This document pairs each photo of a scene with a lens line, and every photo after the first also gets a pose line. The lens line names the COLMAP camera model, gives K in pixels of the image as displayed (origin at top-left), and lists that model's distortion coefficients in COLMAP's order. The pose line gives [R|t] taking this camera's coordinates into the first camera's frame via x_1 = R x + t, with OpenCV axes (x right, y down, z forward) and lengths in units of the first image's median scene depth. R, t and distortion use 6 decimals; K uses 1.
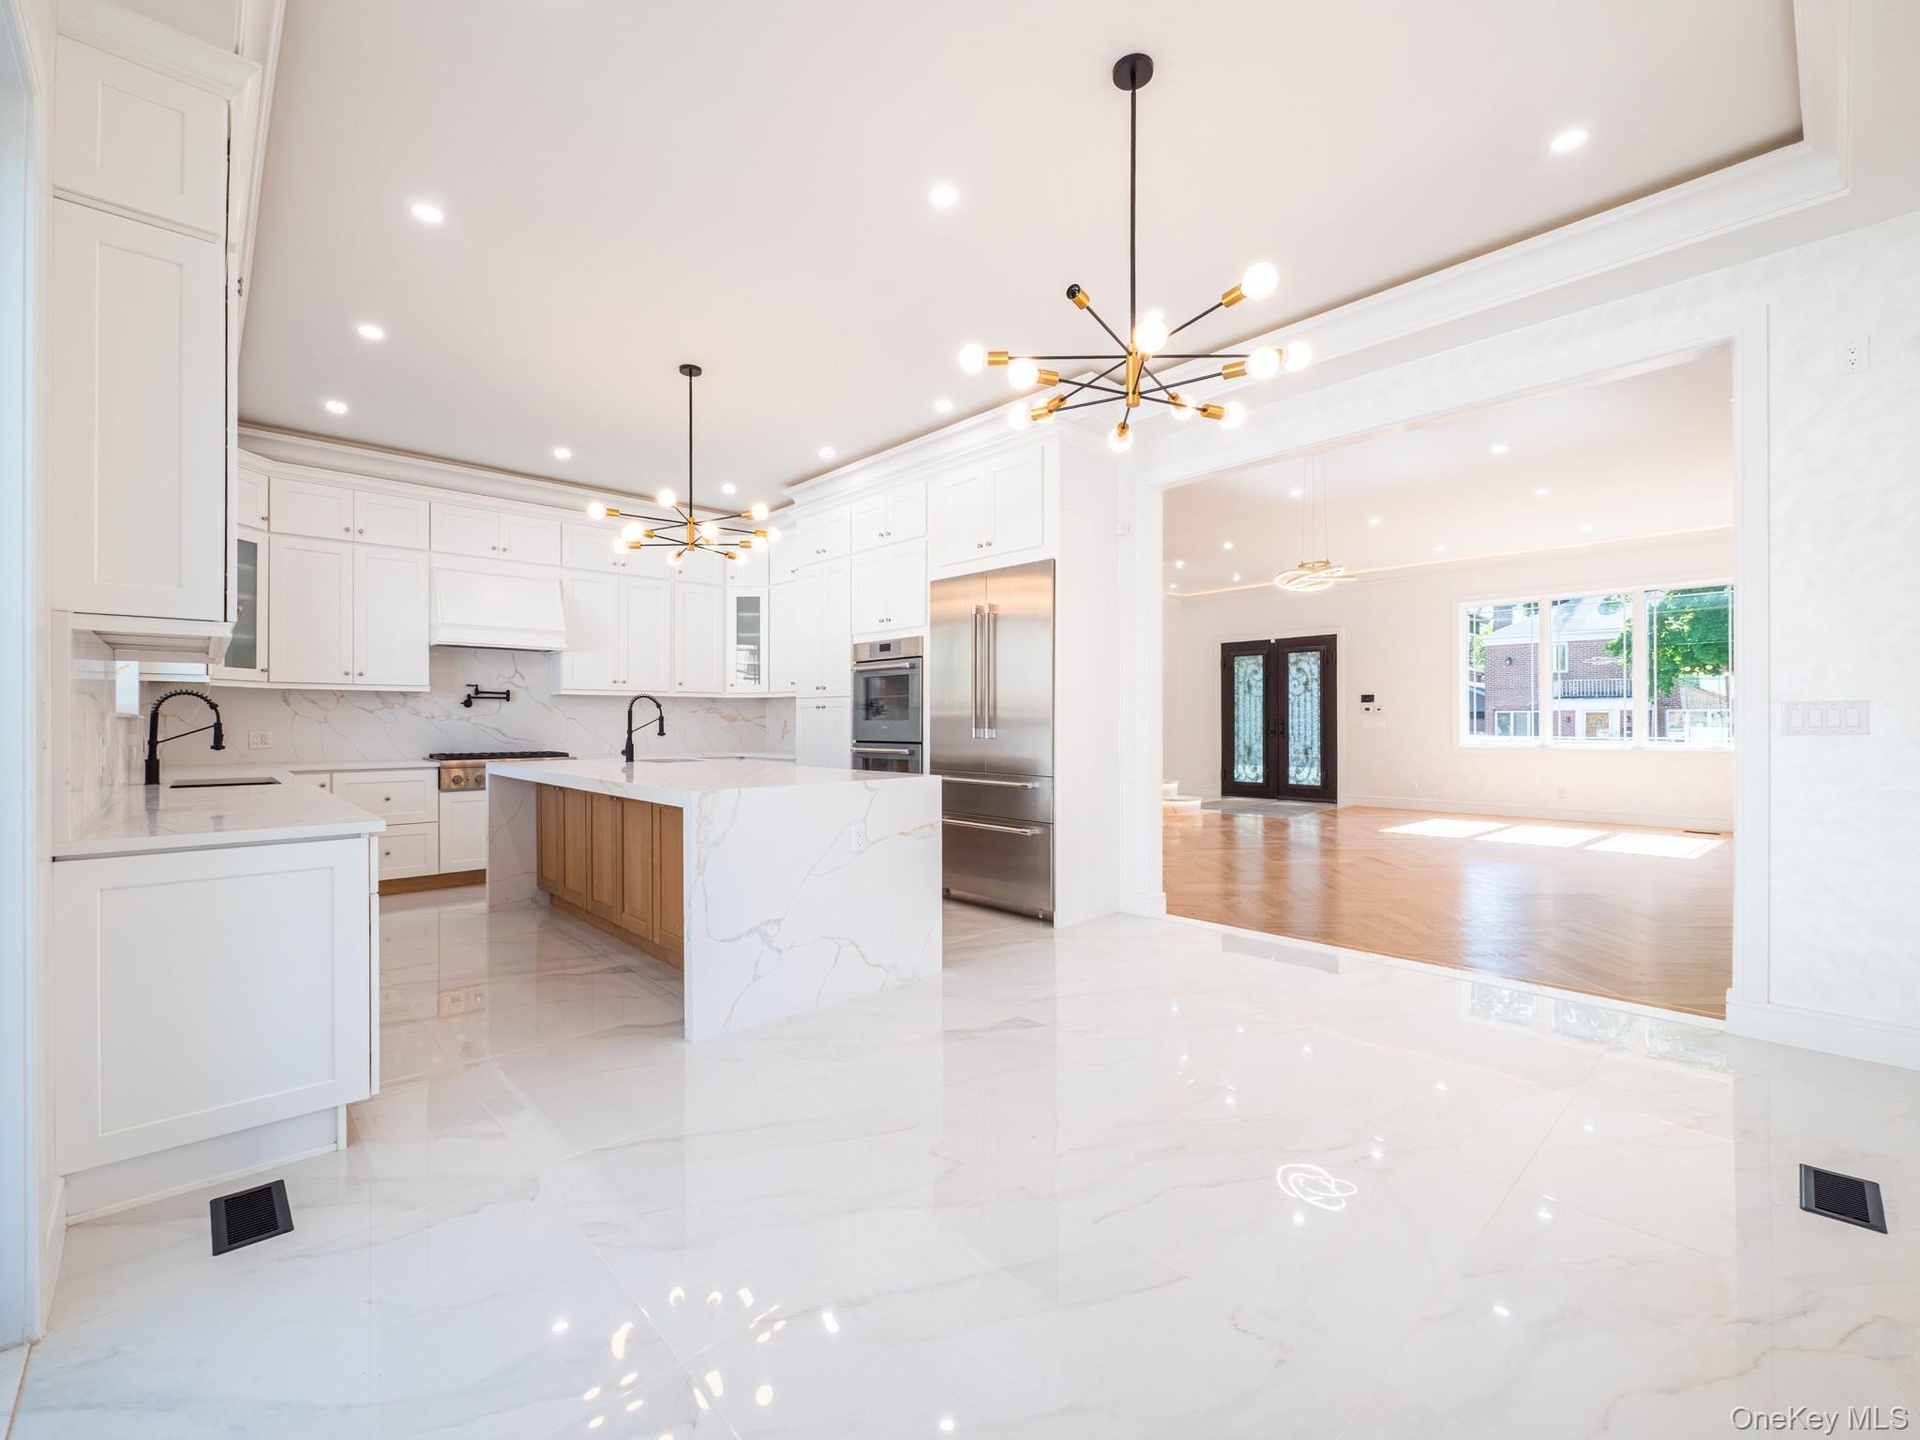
lens RADIAL K [[827.6, 0, 951.9], [0, 827.6, 718.4], [0, 0, 1]] dist [0.000233, -0.000068]
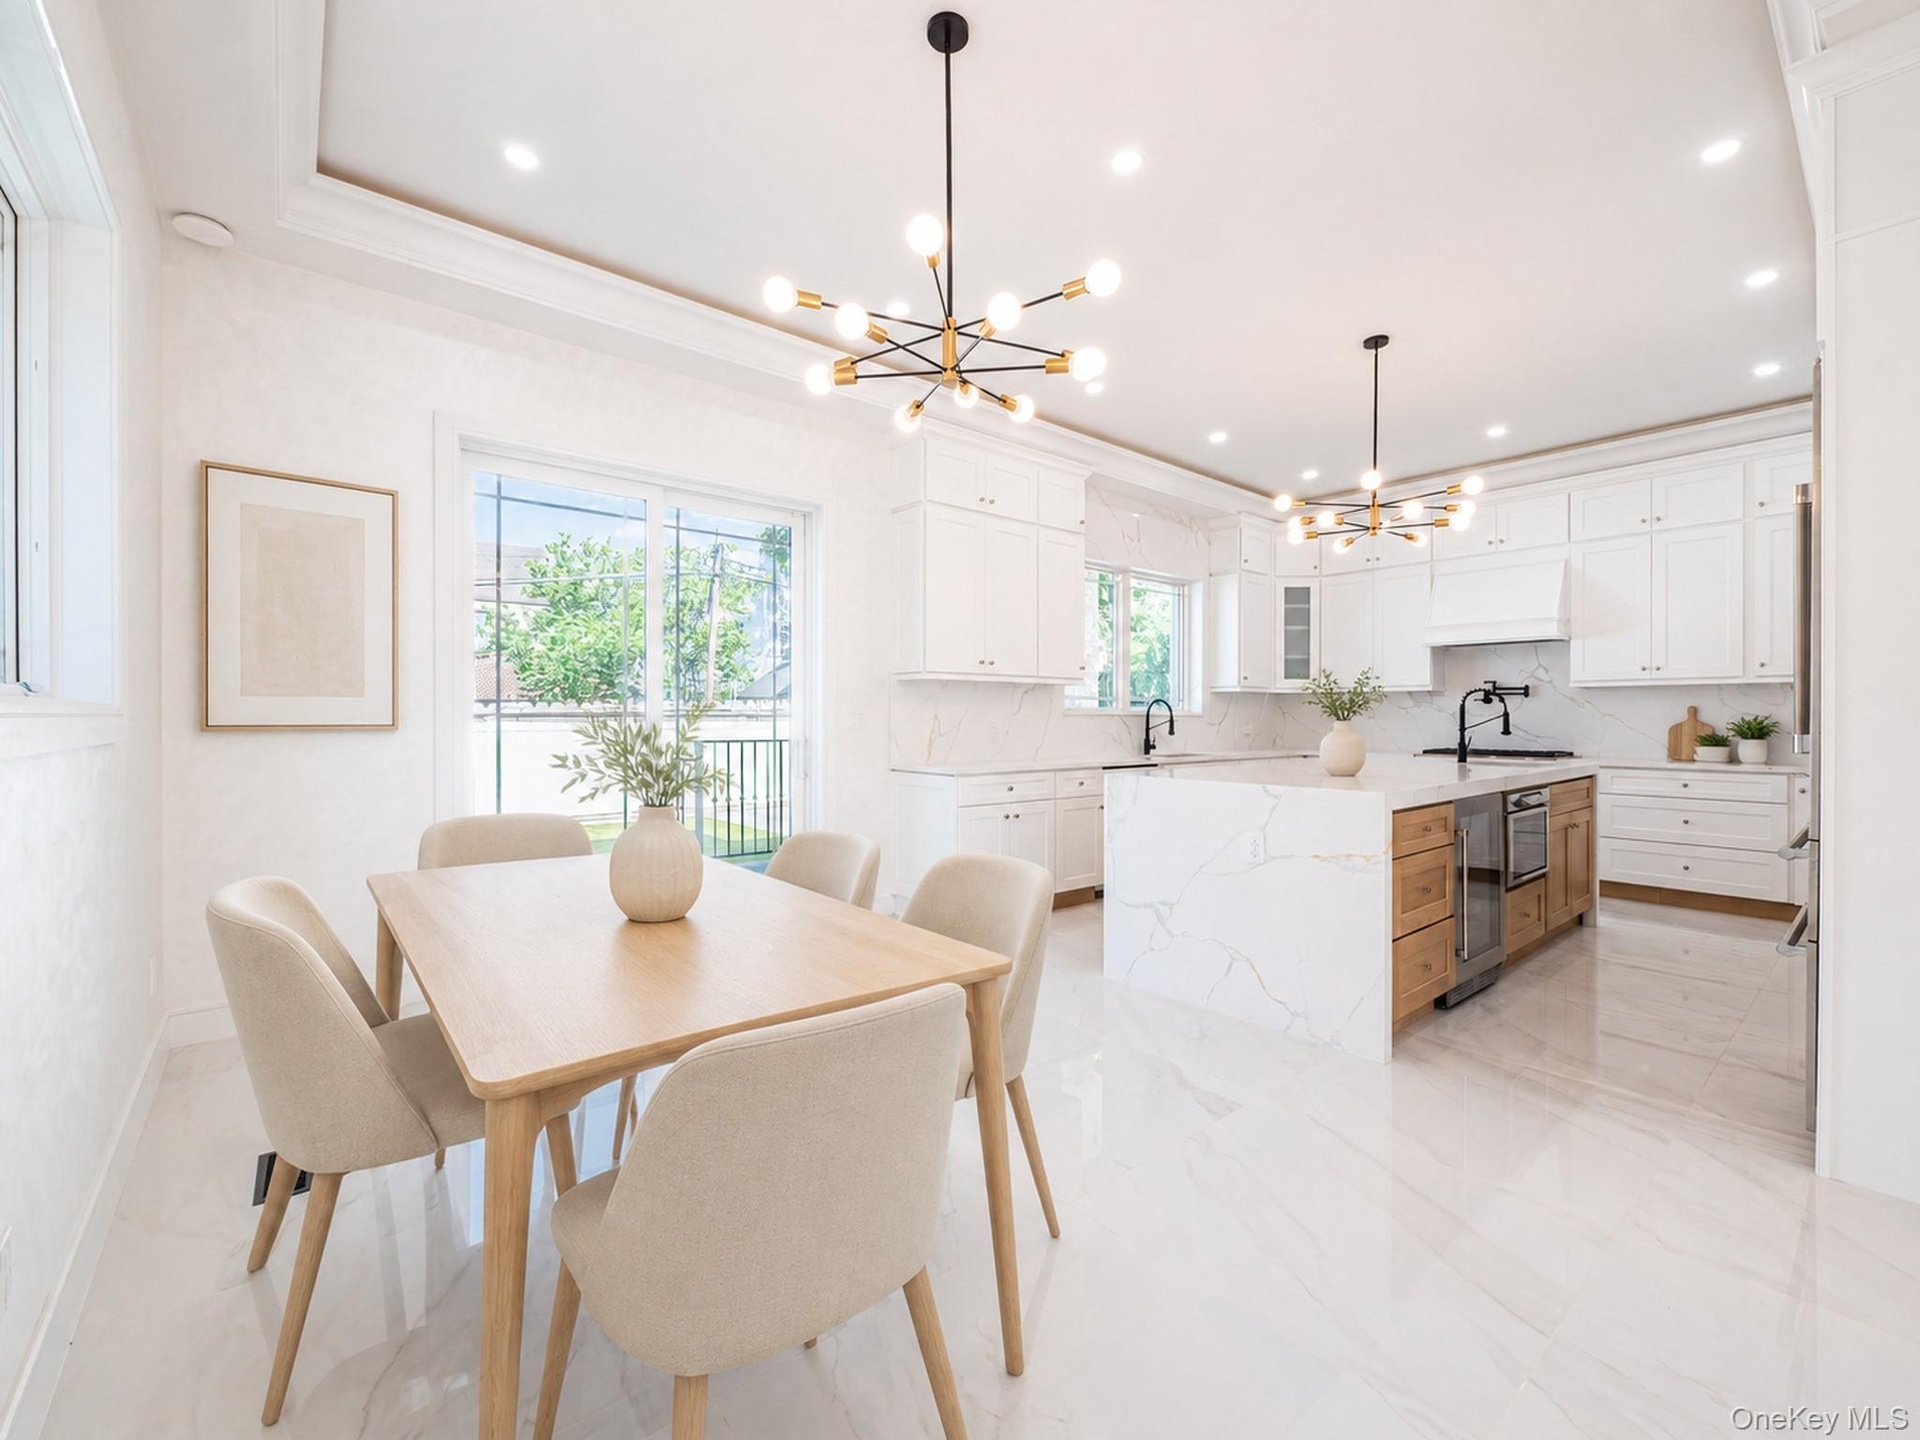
lens RADIAL K [[816.3, 0, 963.0], [0, 816.3, 716.1], [0, 0, 1]] dist [-0.002502, -0.000043]
pose [[-0.034213, 0.001480, -0.999413, 0.456056], [-0.001323, 0.999998, 0.001527, 0.001057], [0.999414, 0.001374, -0.034211, 0.418719]]
